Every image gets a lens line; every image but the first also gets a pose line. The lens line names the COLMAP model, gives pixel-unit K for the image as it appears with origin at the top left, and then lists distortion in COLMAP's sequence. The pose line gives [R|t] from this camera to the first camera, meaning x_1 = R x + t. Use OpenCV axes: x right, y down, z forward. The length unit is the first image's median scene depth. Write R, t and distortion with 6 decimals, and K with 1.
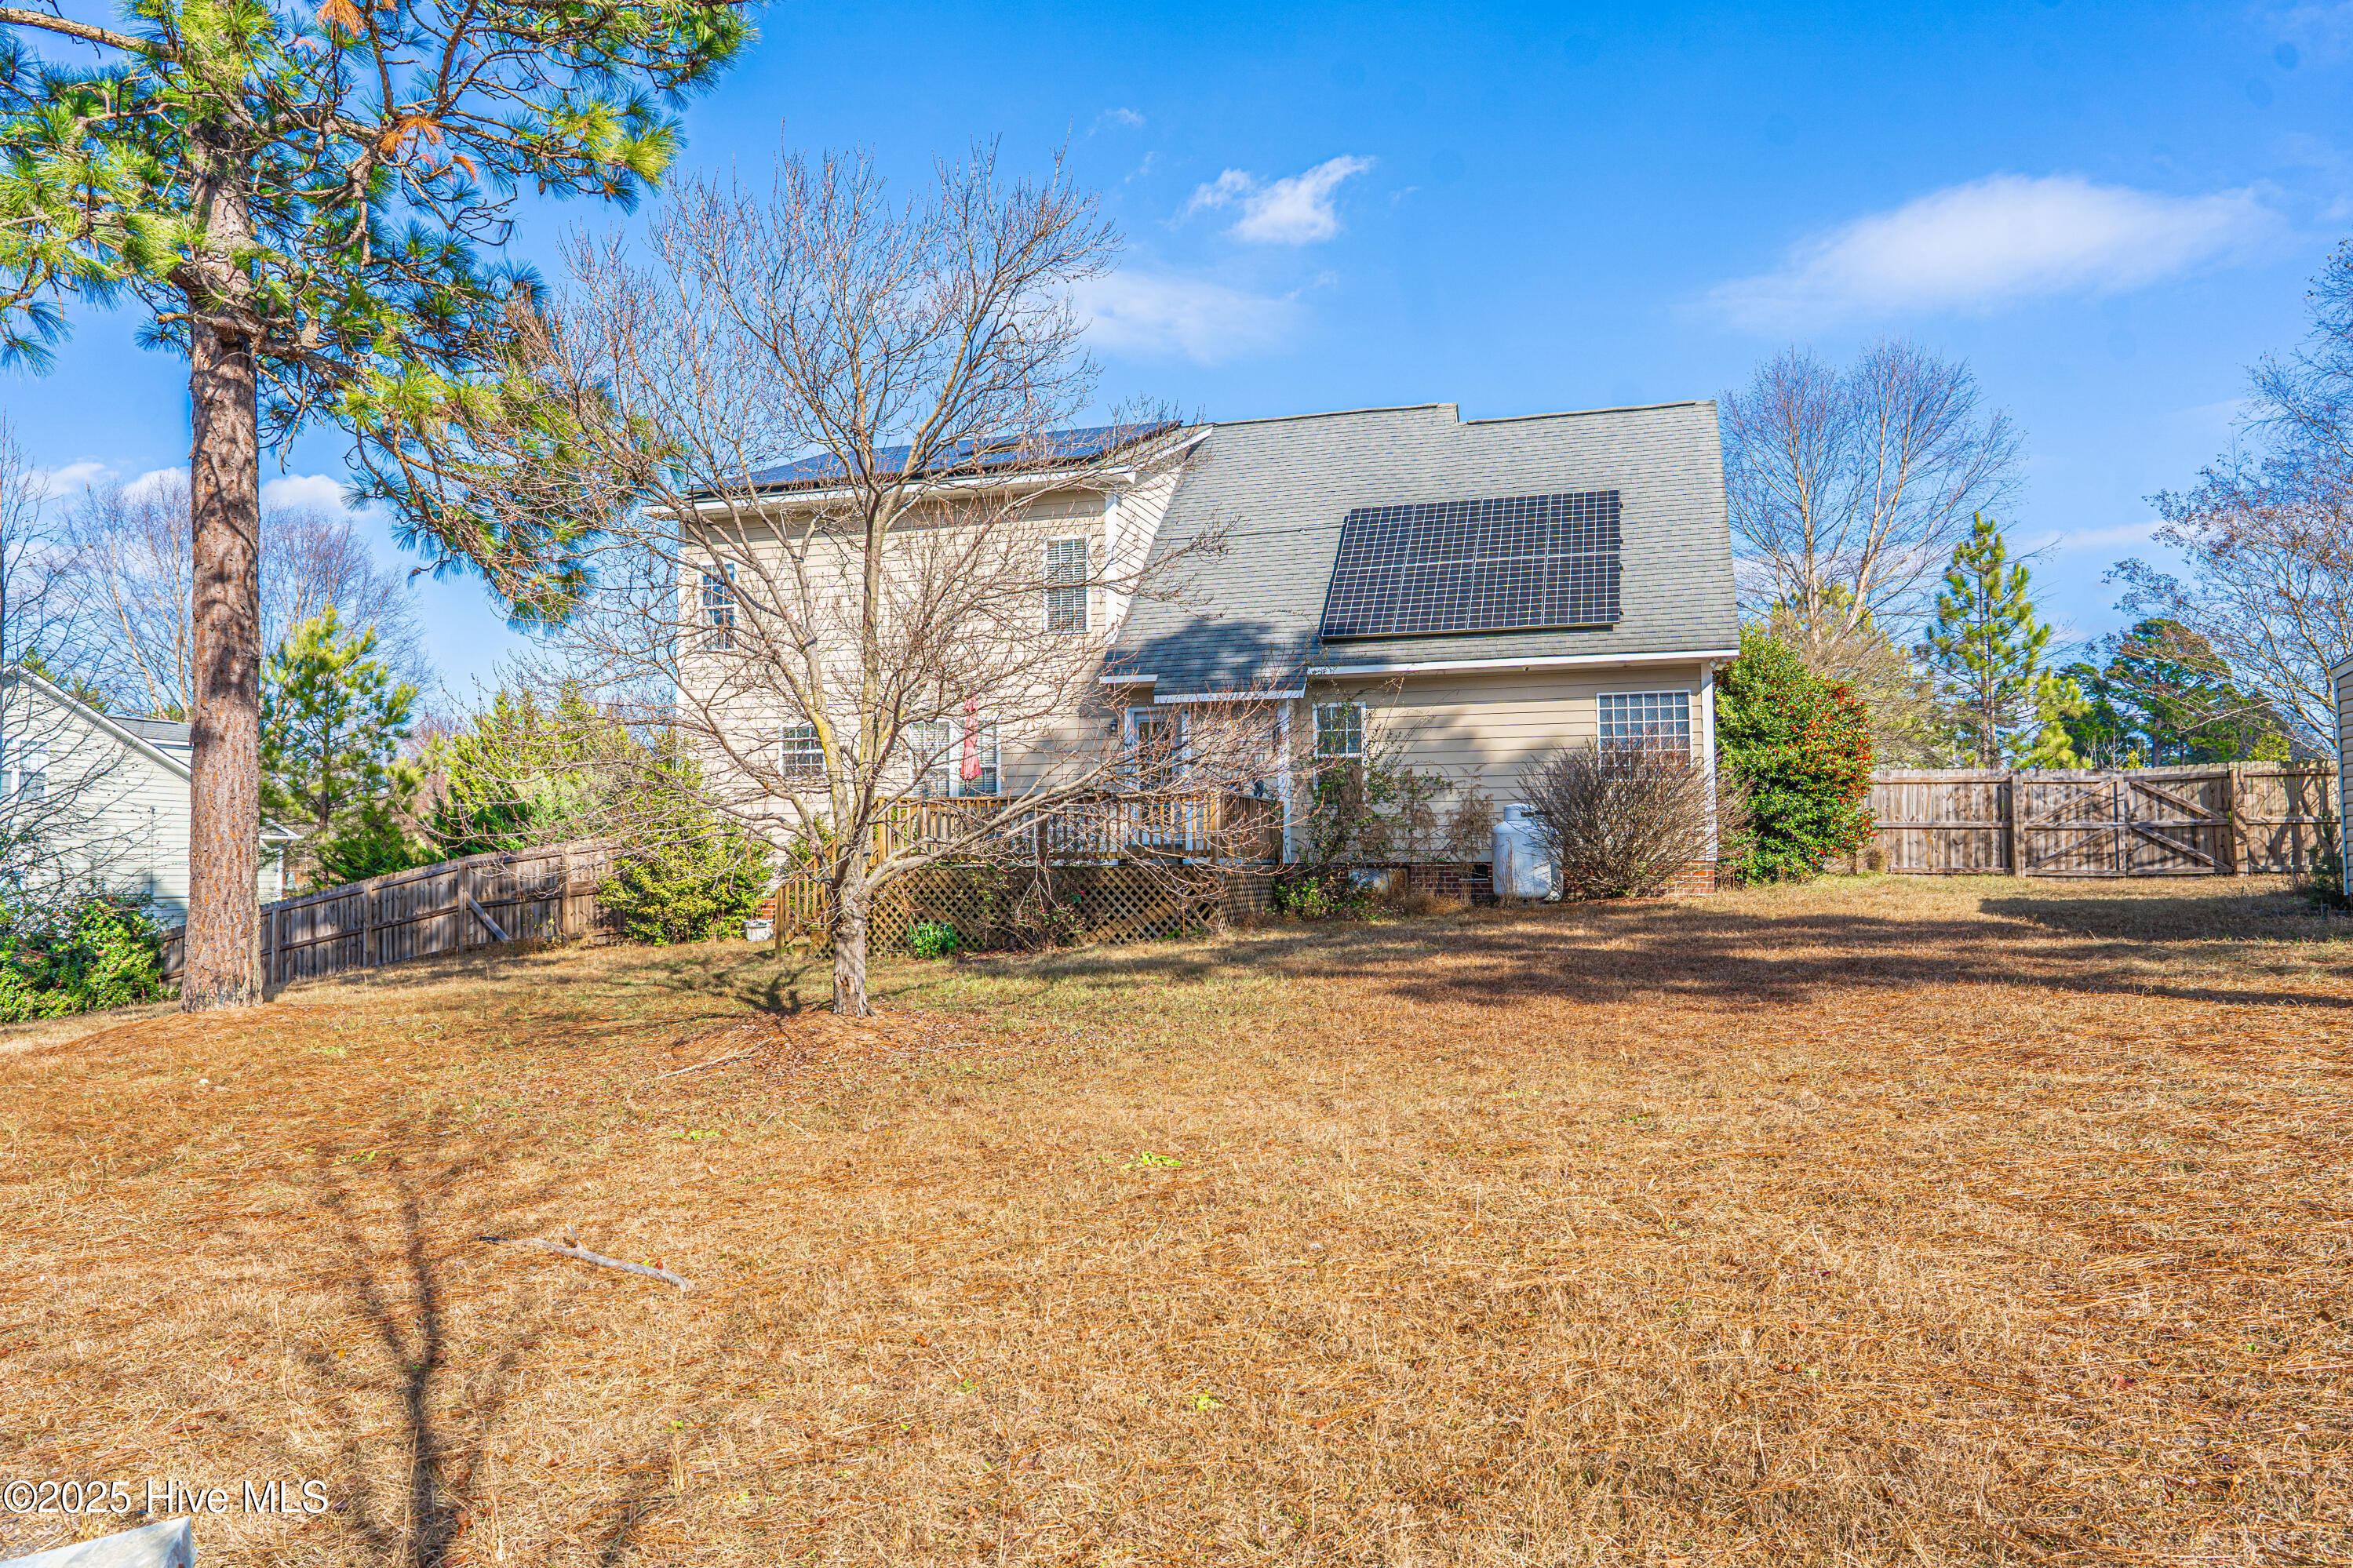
lens RADIAL K [[1579.8, 0, 1176.5], [0, 1579.8, 784.0], [0, 0, 1]] dist [-0.030967, -0.001089]
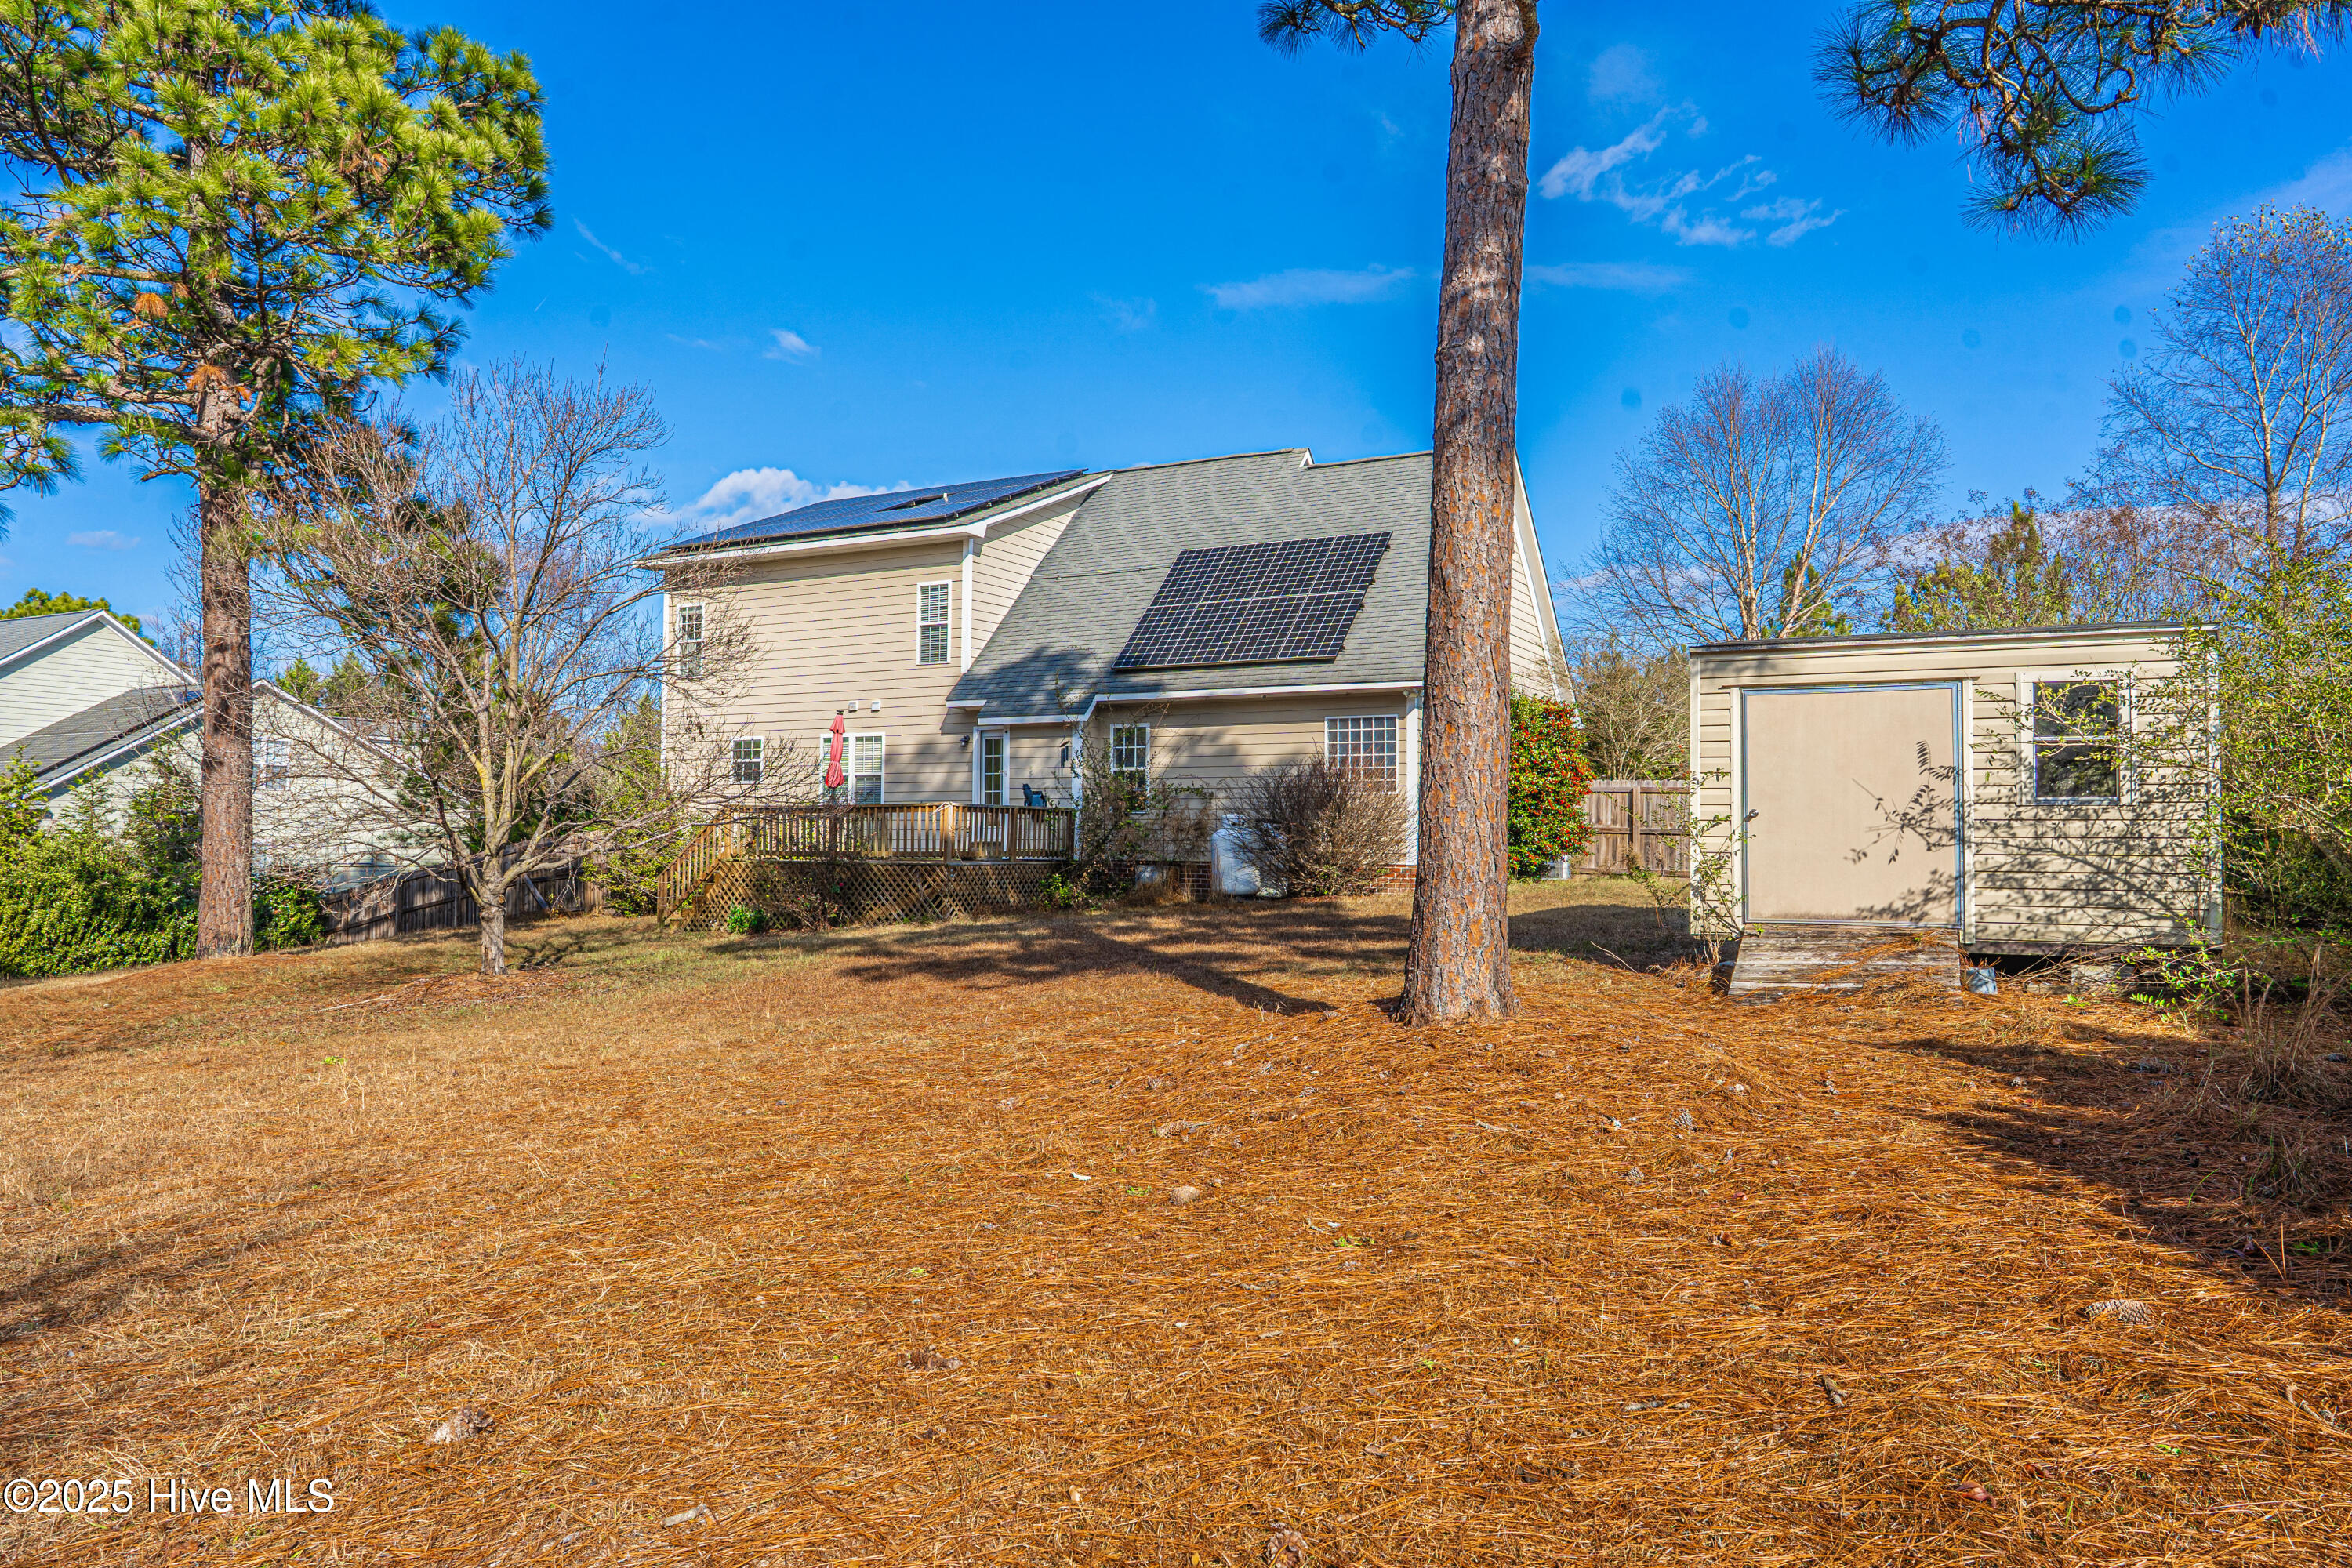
lens RADIAL K [[1579.3, 0, 1176.0], [0, 1579.3, 784.0], [0, 0, 1]] dist [-0.030967, -0.001089]
pose [[0.979854, 0.005392, -0.199642, 0.374619], [-0.001519, 0.999808, 0.019547, -0.029817], [0.199709, -0.018850, 0.979674, -0.146118]]
